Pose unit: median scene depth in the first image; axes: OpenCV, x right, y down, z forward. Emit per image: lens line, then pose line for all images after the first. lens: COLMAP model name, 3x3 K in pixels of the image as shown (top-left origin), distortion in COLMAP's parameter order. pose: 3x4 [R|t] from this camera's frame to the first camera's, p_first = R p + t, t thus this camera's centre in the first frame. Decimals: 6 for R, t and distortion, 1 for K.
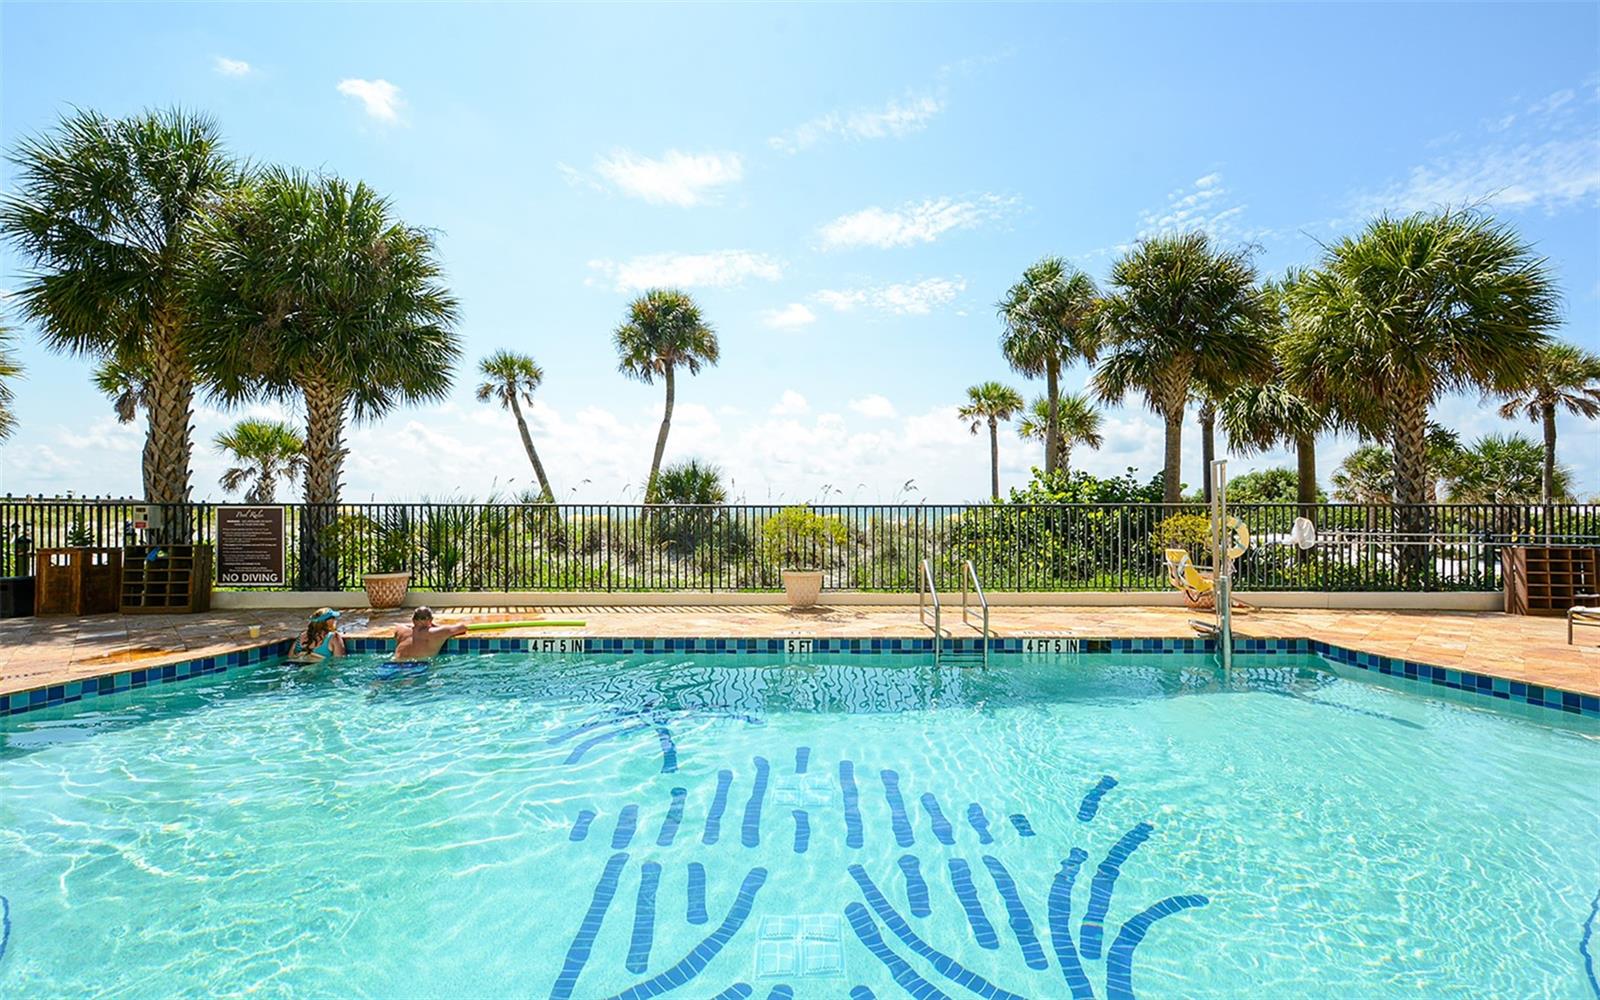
lens RADIAL K [[690.1, 0, 799.2], [0, 690.1, 496.3], [0, 0, 1]] dist [-0.002413, -0.000373]
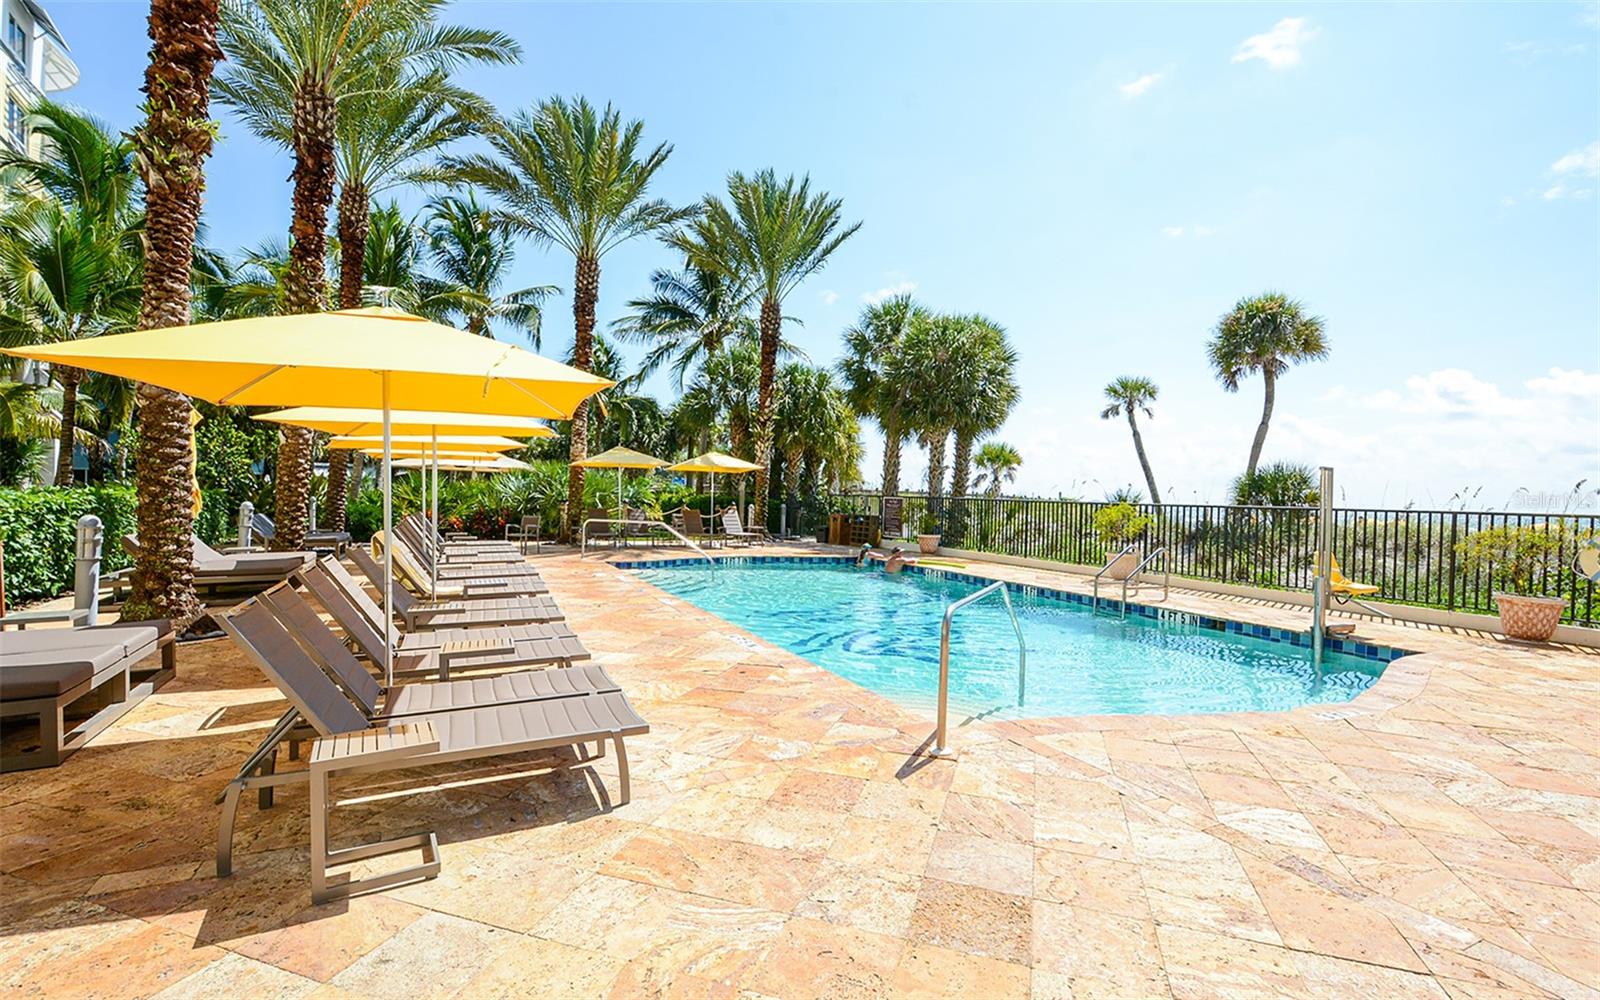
lens RADIAL K [[704.9, 0, 801.8], [0, 704.9, 494.6], [0, 0, 1]] dist [-0.002058, -0.001046]
pose [[0.458528, 0.014032, -0.888569, 0.440067], [-0.015438, 0.999850, 0.007823, -0.002730], [0.888546, 0.010131, 0.458676, -0.075808]]
